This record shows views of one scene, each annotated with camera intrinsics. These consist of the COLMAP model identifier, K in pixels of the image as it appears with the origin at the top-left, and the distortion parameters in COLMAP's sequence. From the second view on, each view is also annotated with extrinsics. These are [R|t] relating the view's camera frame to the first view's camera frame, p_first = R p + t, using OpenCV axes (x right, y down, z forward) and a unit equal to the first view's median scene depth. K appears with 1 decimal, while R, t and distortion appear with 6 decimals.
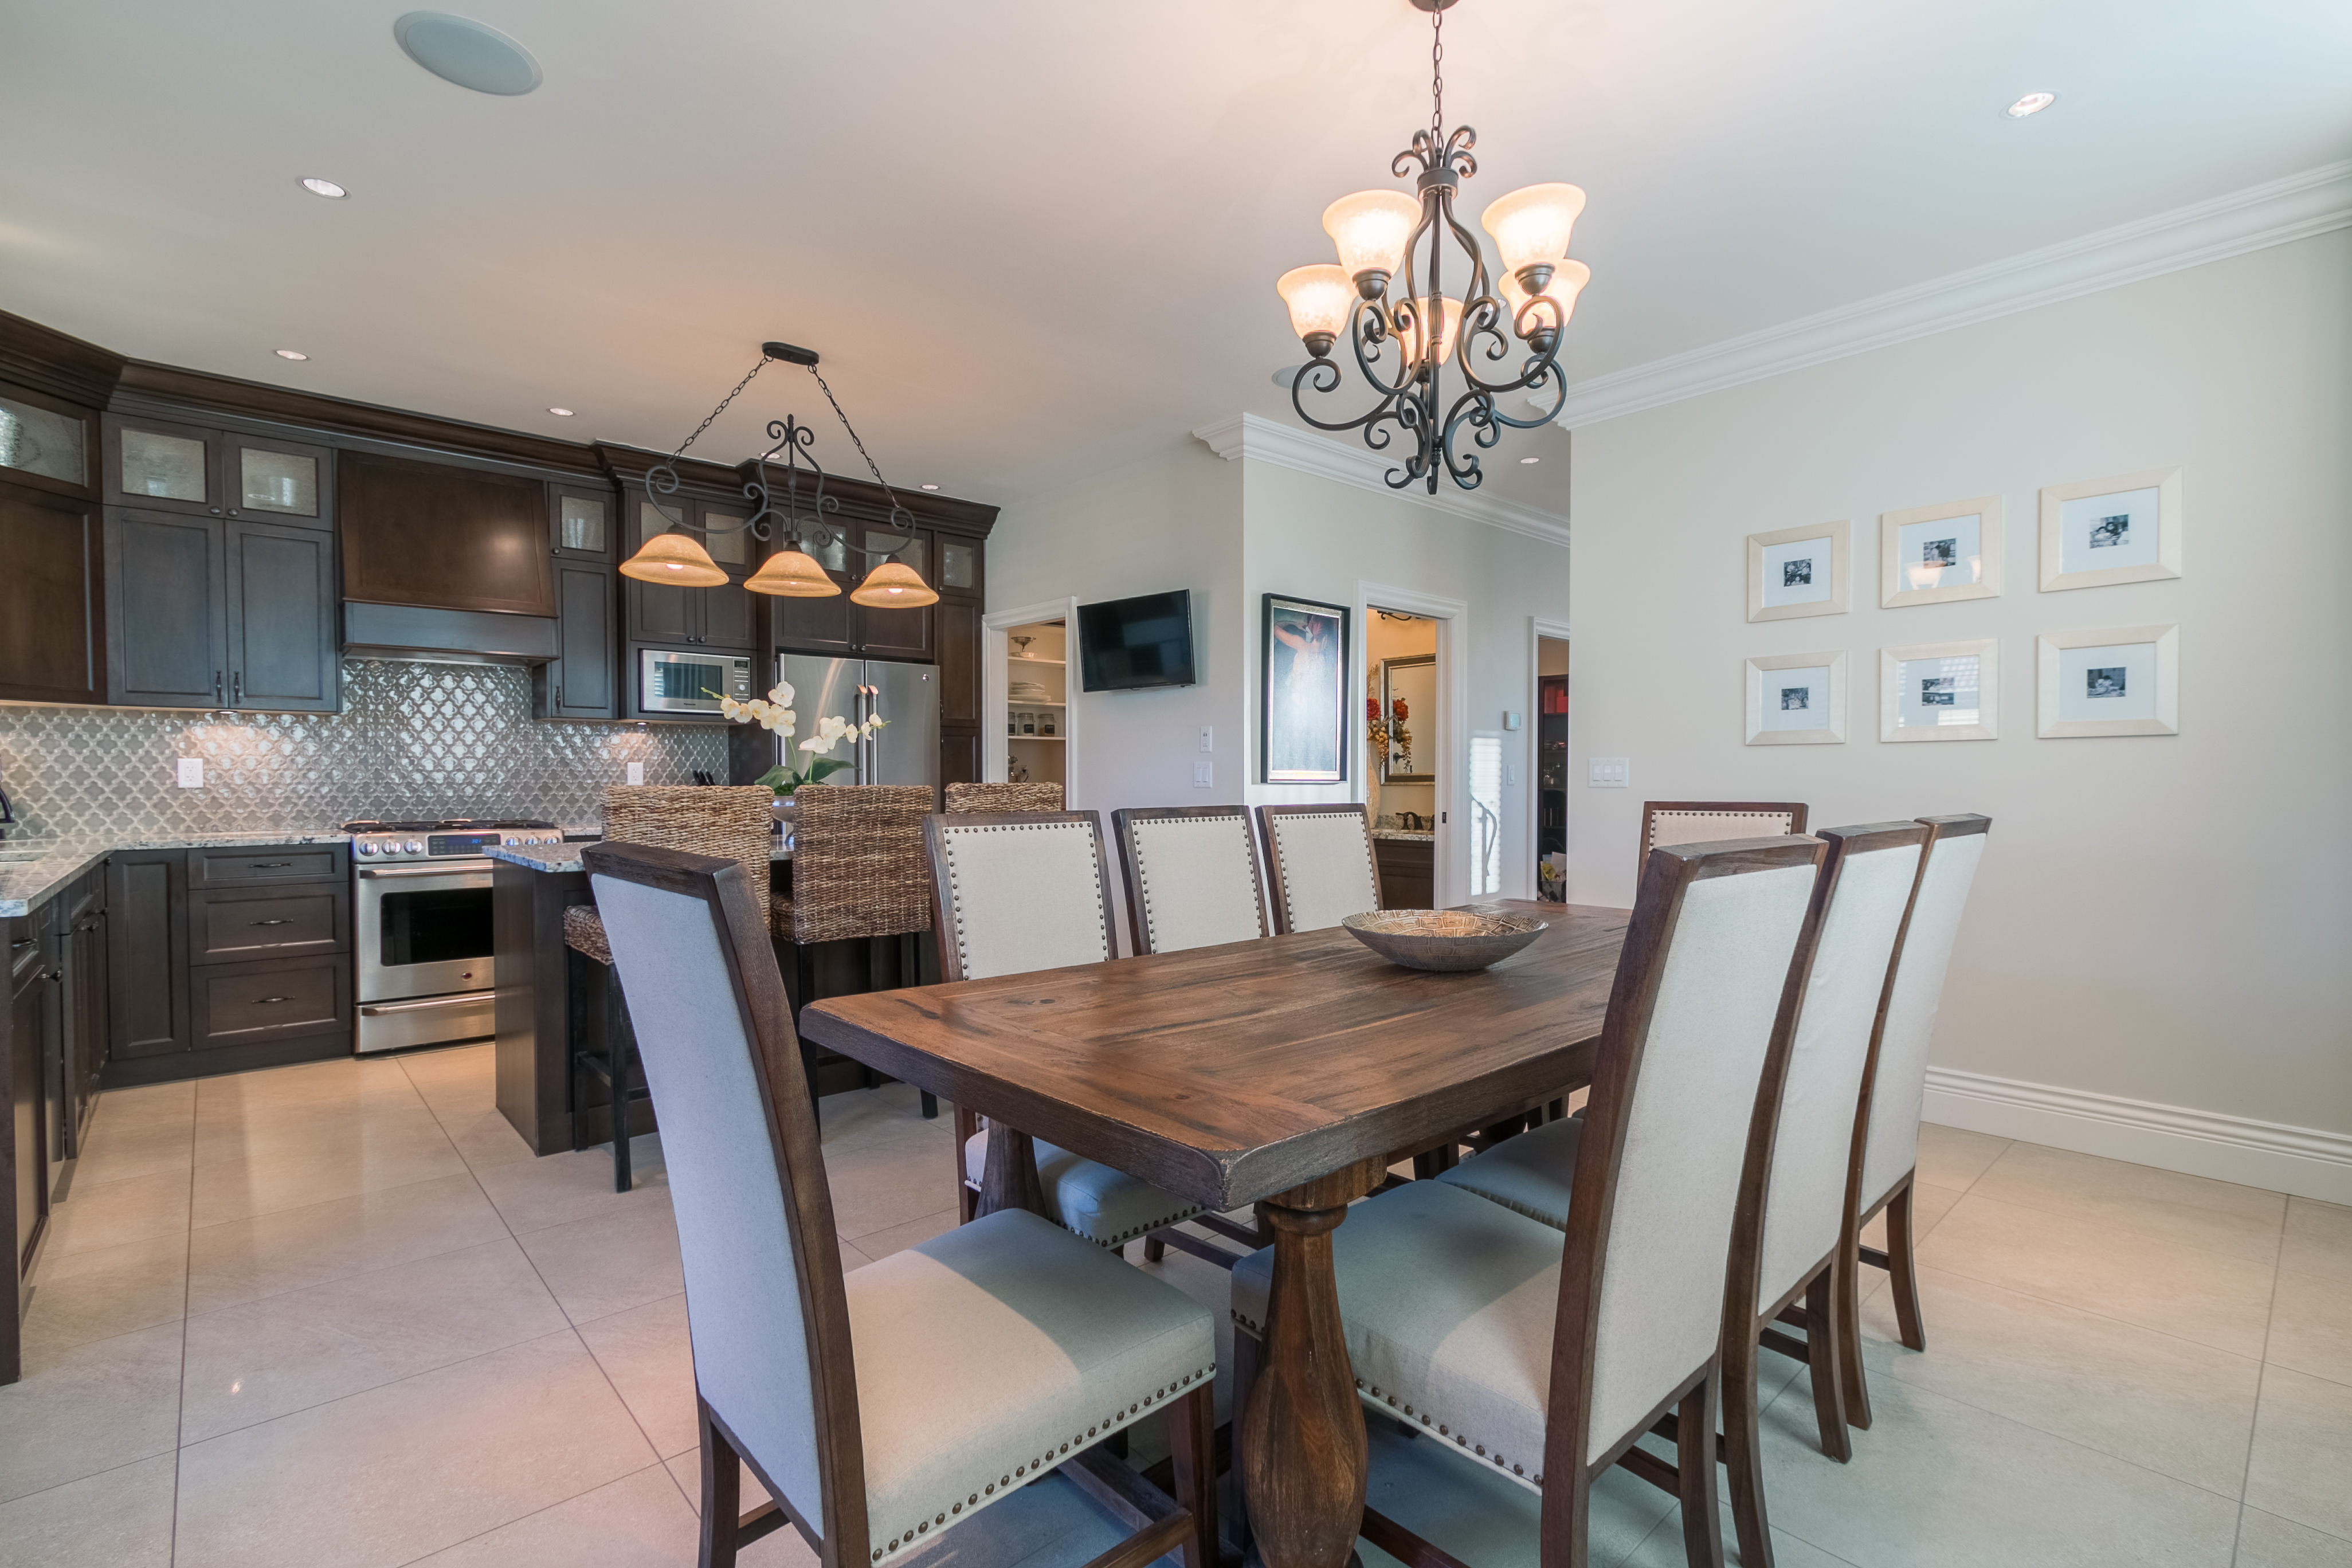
lens RADIAL K [[1058.7, 0, 1212.5], [0, 1058.7, 799.6], [0, 0, 1]] dist [0.002465, -0.000490]
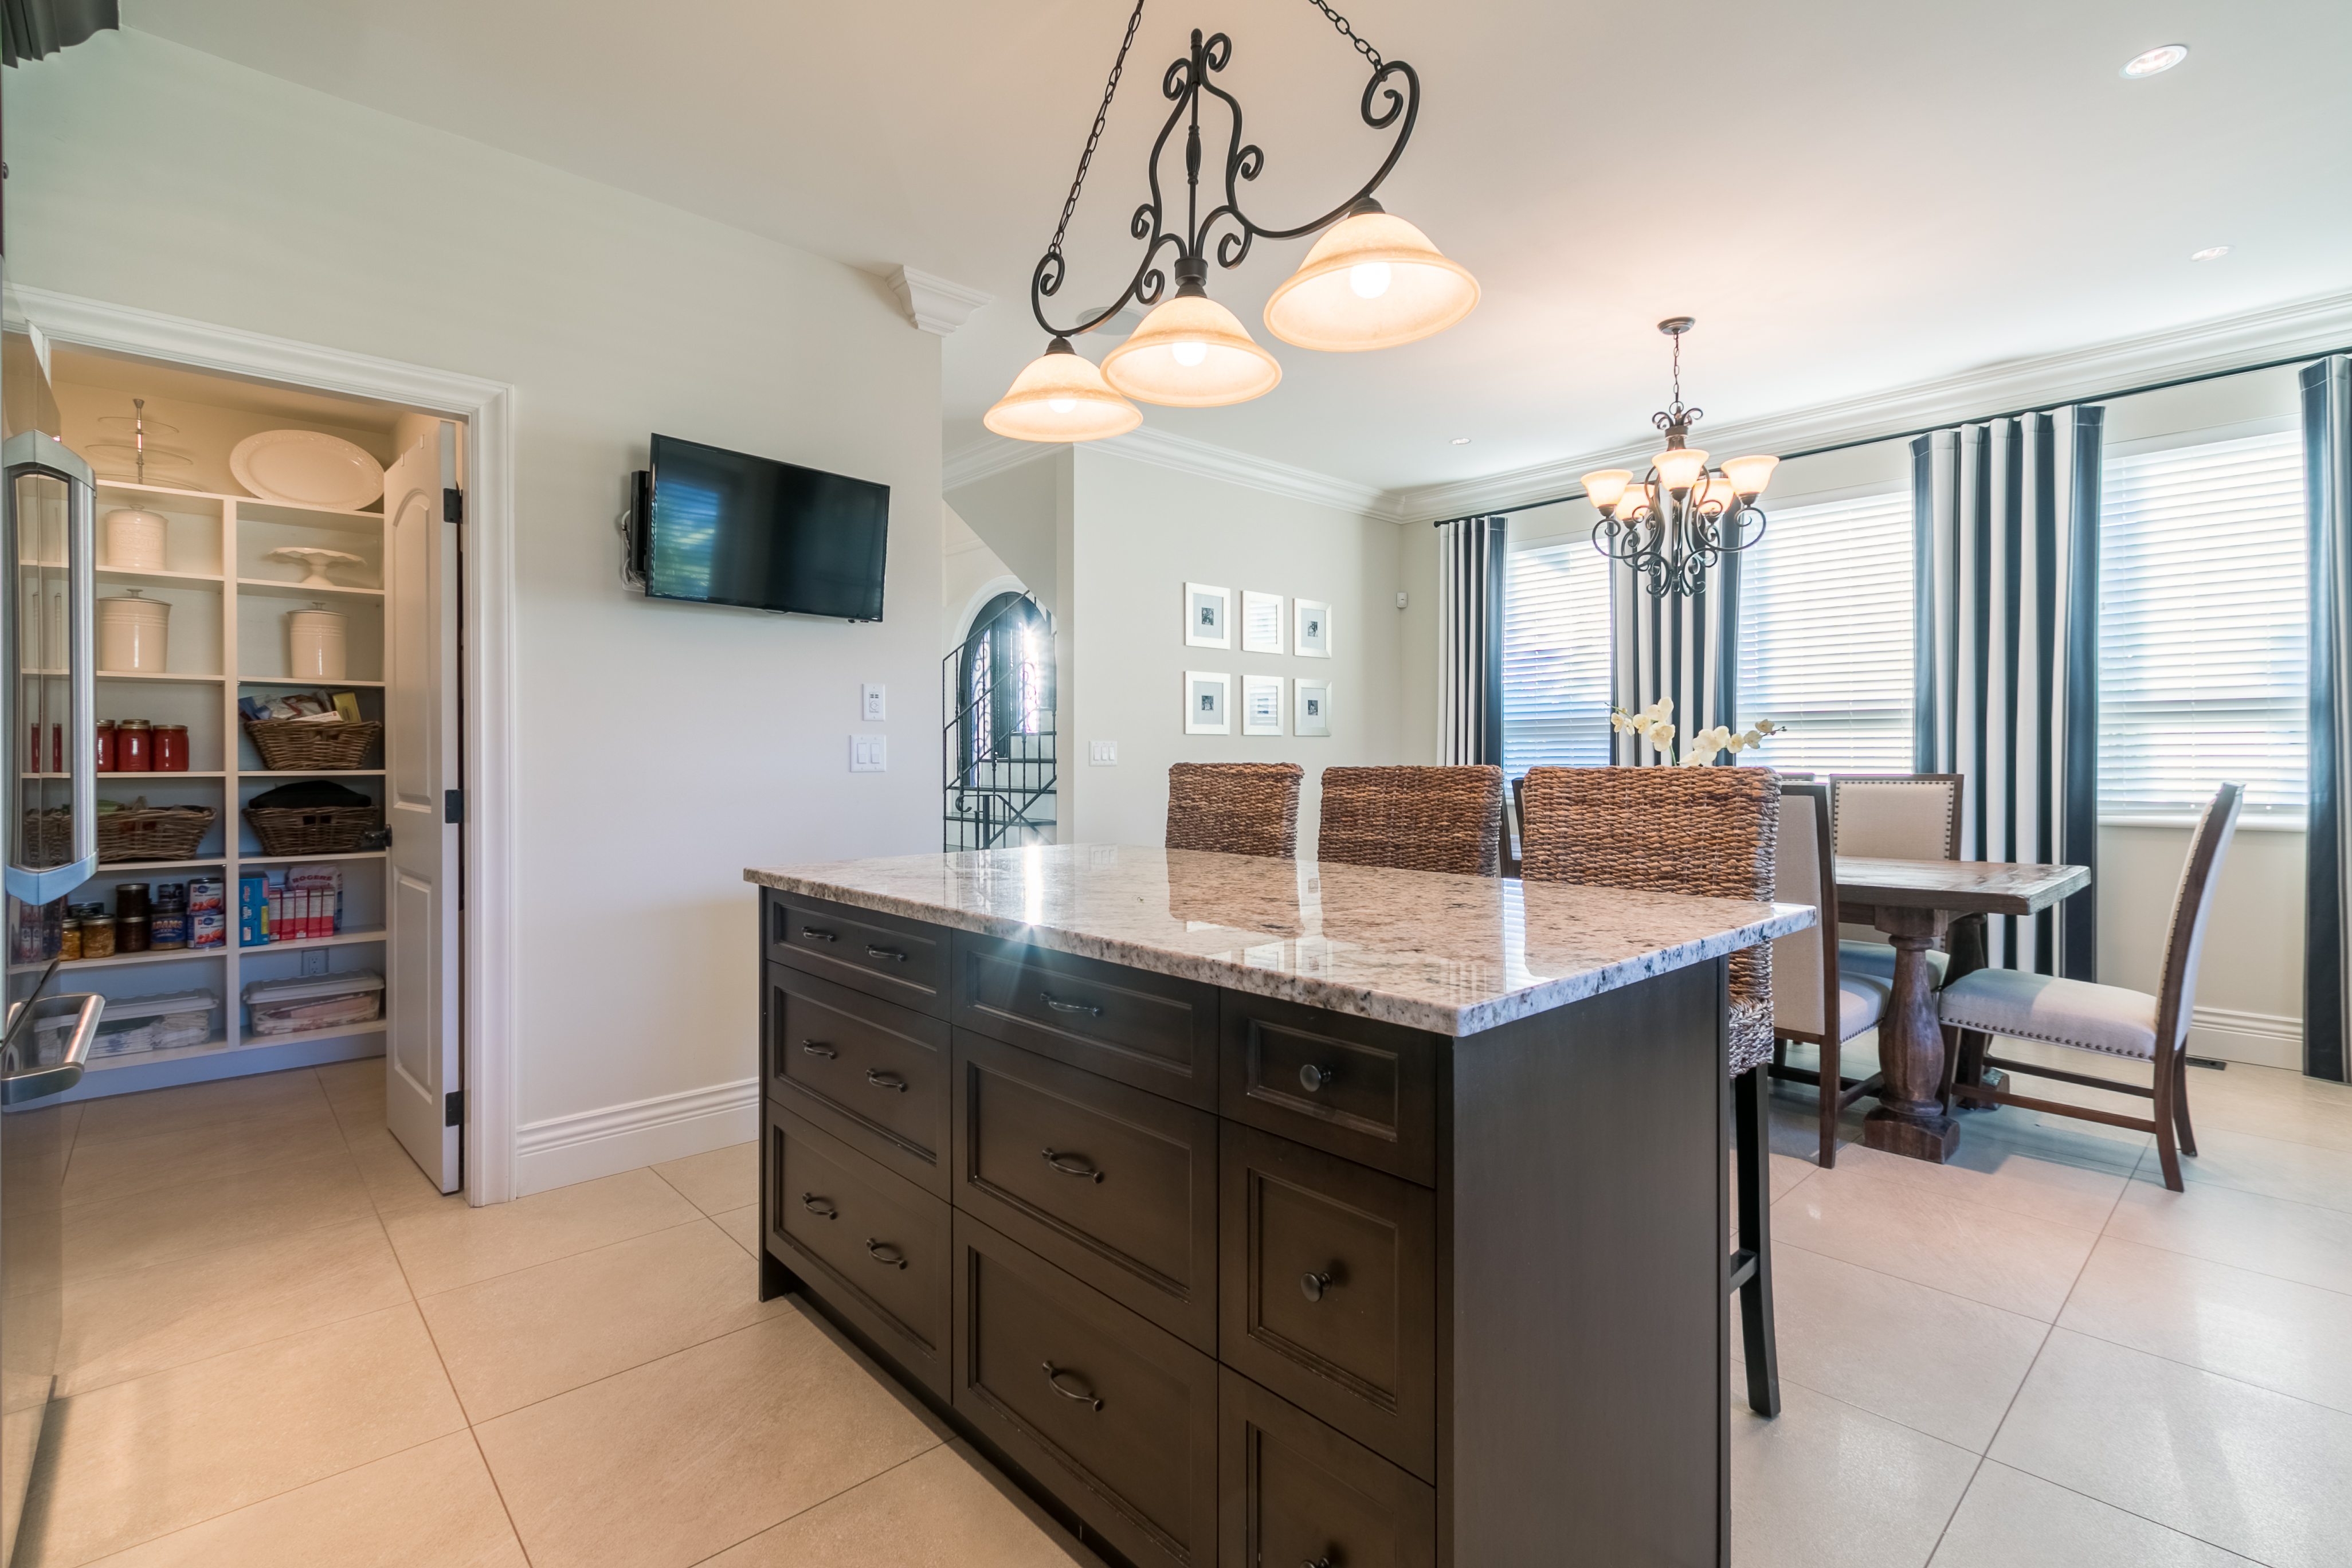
lens RADIAL K [[1070.6, 0, 1179.9], [0, 1070.6, 761.9], [0, 0, 1]] dist [0.011965, -0.000040]
pose [[0.017085, -0.003330, 0.999848, -0.820908], [0.024966, 0.999684, 0.002903, -0.017248], [-0.999542, 0.024913, 0.017163, 0.909617]]
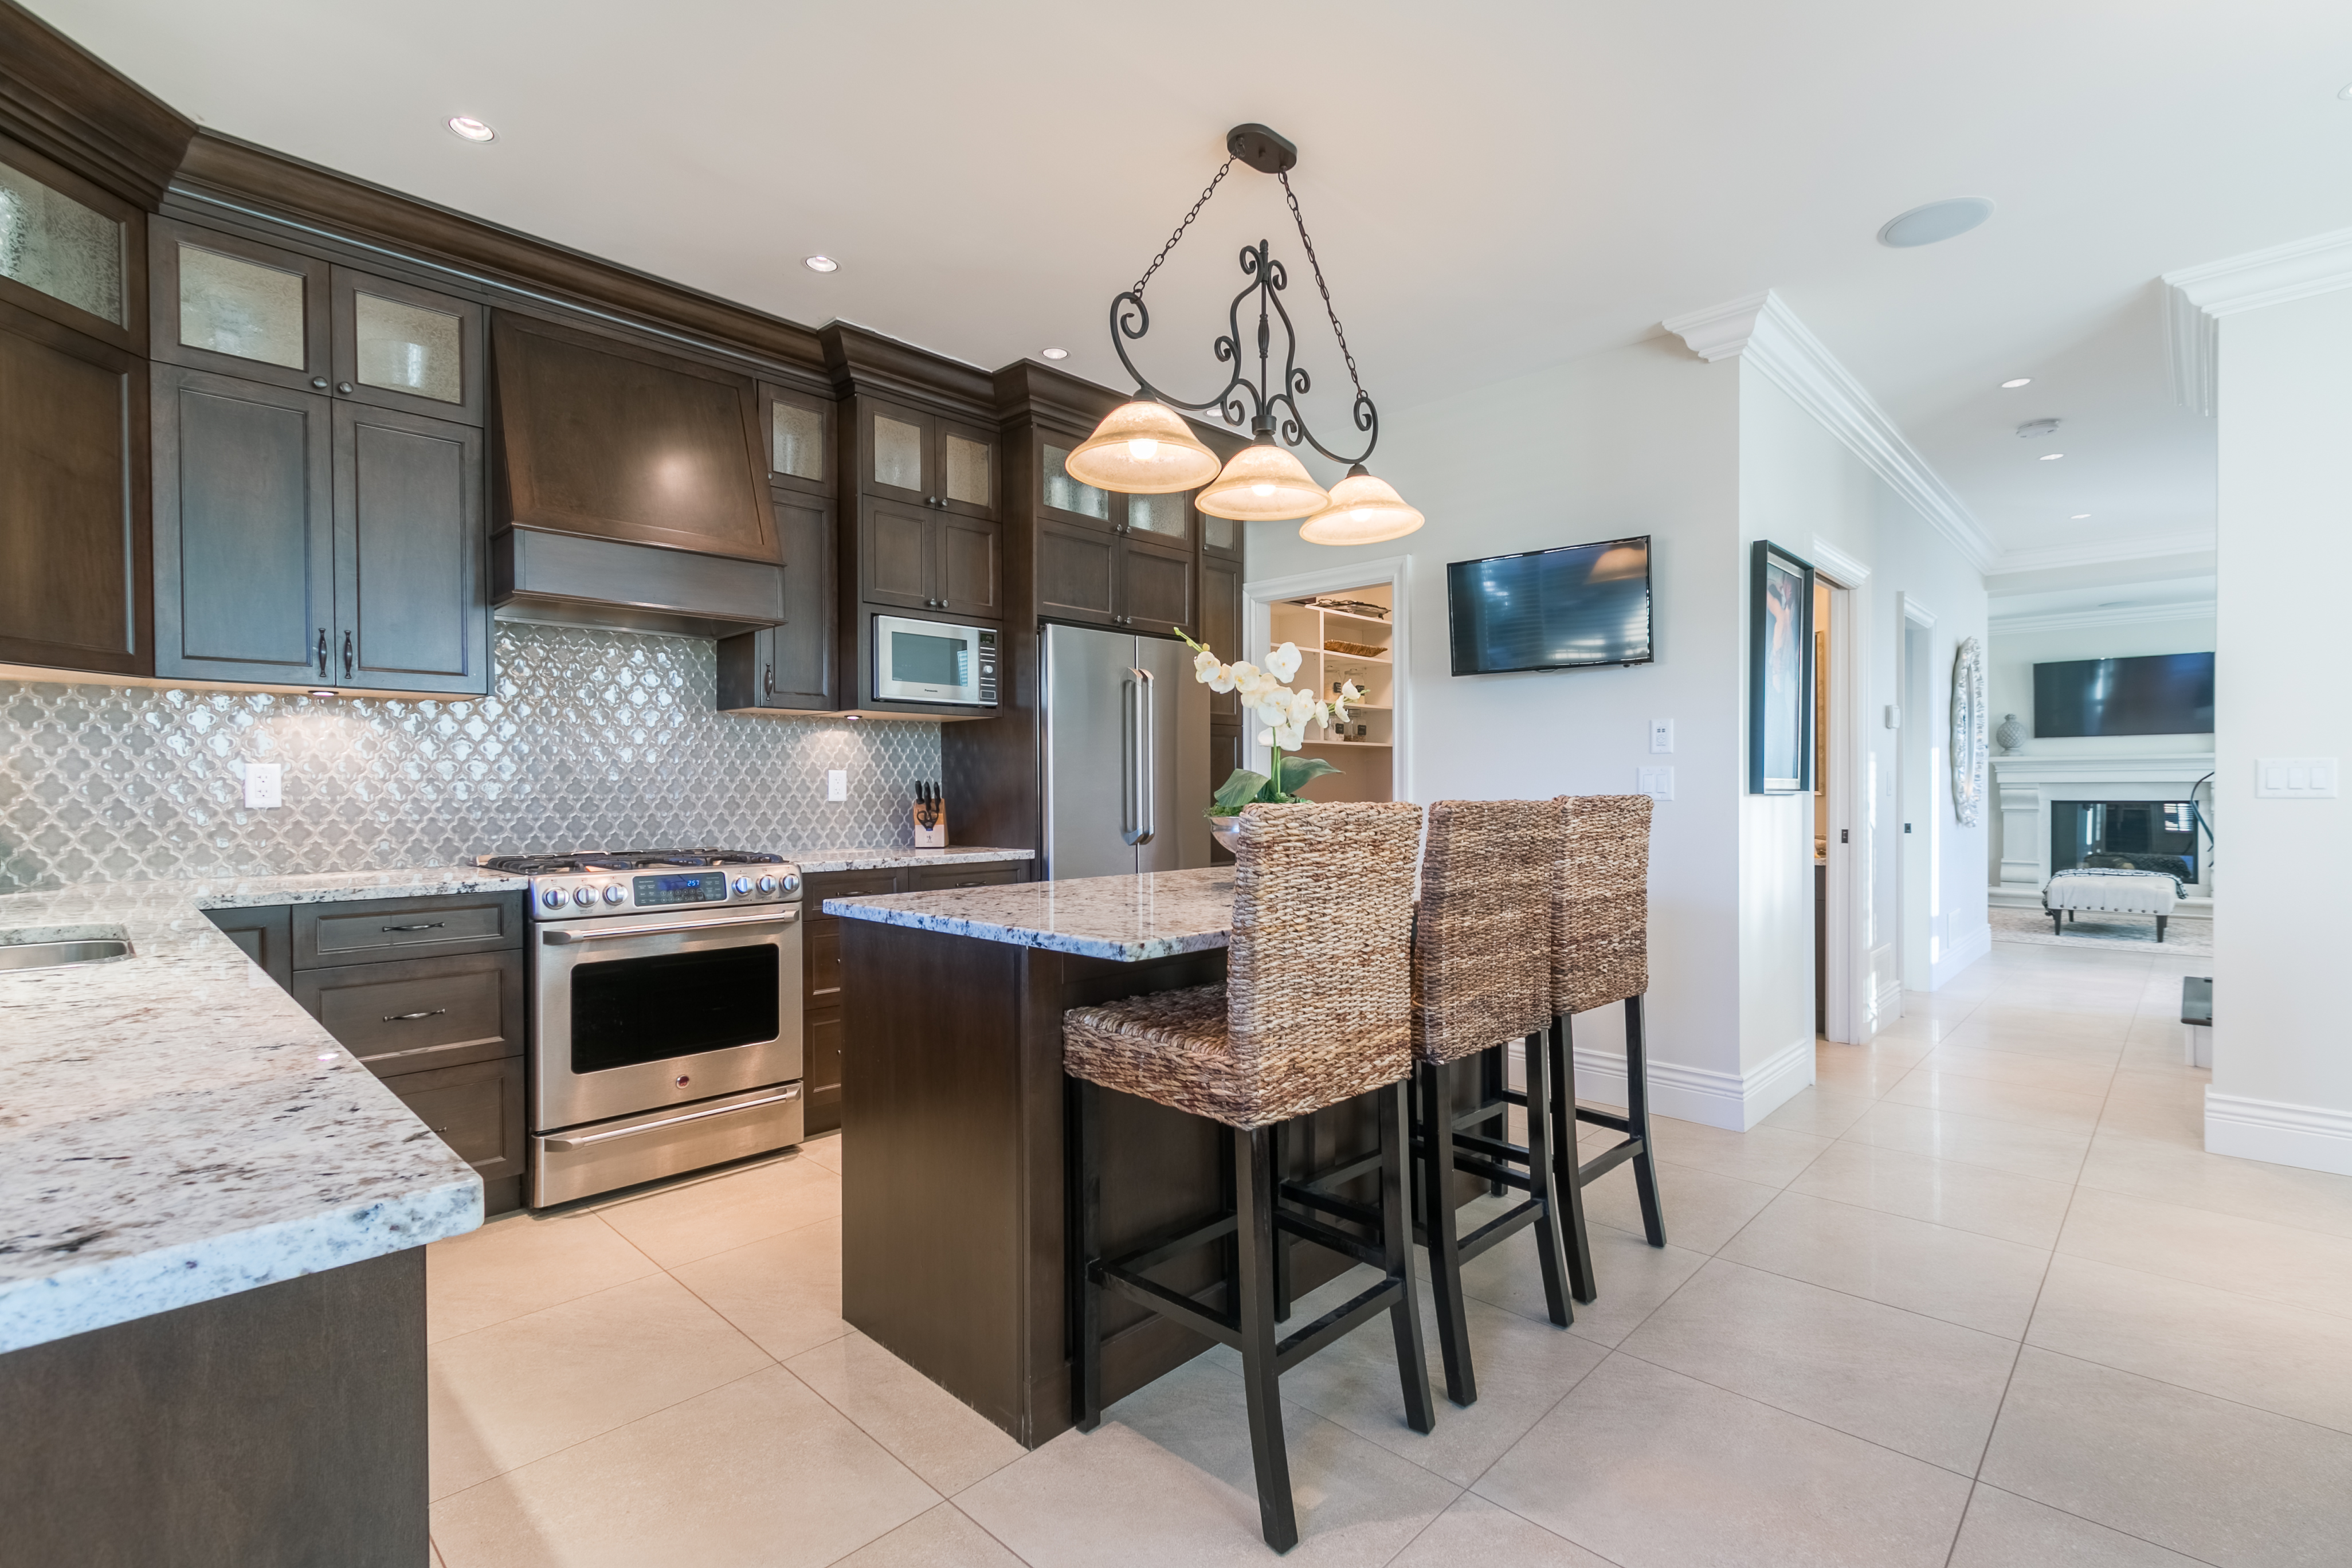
lens RADIAL K [[1058.7, 0, 1212.5], [0, 1058.7, 799.6], [0, 0, 1]] dist [0.002465, -0.000490]
pose [[0.998000, -0.004278, 0.063065, -0.427509], [0.004995, 0.999925, -0.011204, -0.005965], [-0.063012, 0.011497, 0.997947, 0.311961]]
